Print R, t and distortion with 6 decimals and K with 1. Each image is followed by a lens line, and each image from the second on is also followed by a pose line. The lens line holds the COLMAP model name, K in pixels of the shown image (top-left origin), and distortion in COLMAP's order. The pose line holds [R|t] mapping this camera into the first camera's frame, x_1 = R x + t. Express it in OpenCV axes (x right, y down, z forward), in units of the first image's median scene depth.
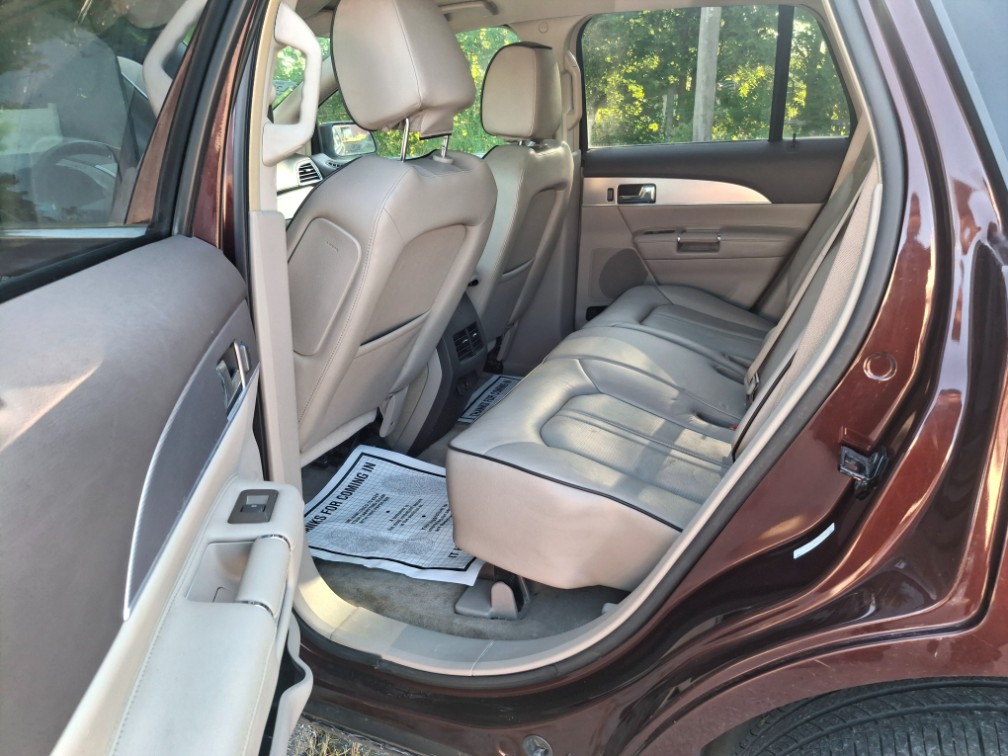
lens RADIAL K [[732.6, 0, 504.0], [0, 732.6, 378.0], [0, 0, 1]] dist [0.033771, -0.065077]
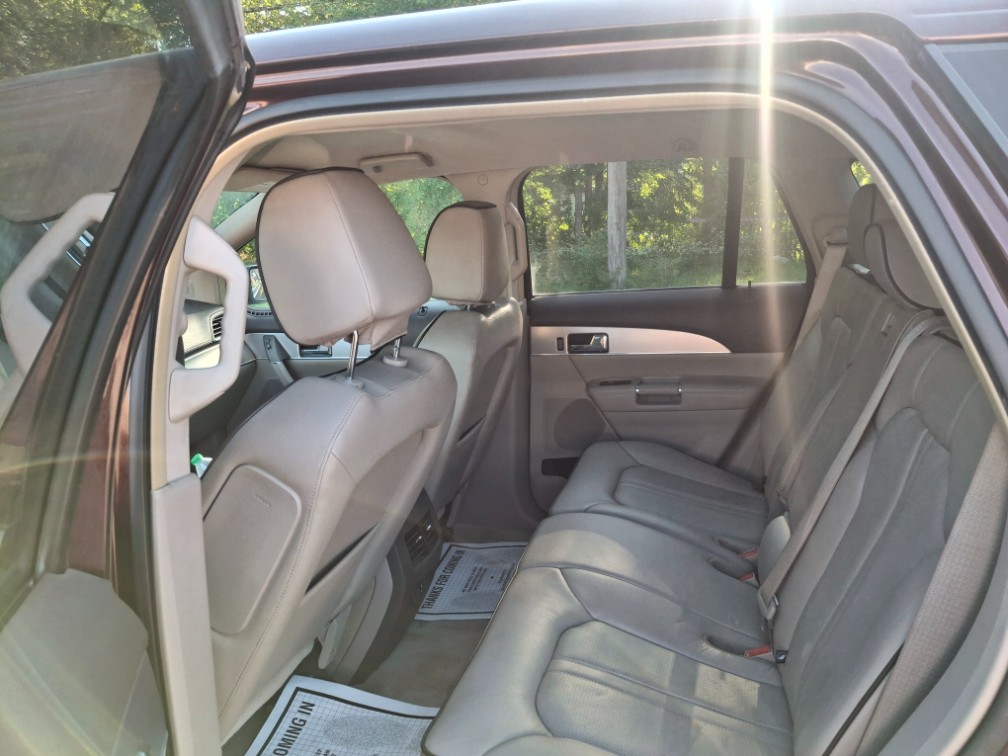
lens RADIAL K [[700.8, 0, 503.4], [0, 700.8, 350.8], [0, 0, 1]] dist [0.135658, -0.242204]
pose [[0.991424, -0.045622, 0.122461, -0.041206], [0.060824, 0.990488, -0.123424, -0.142419], [-0.115665, 0.129814, 0.984769, 0.127514]]
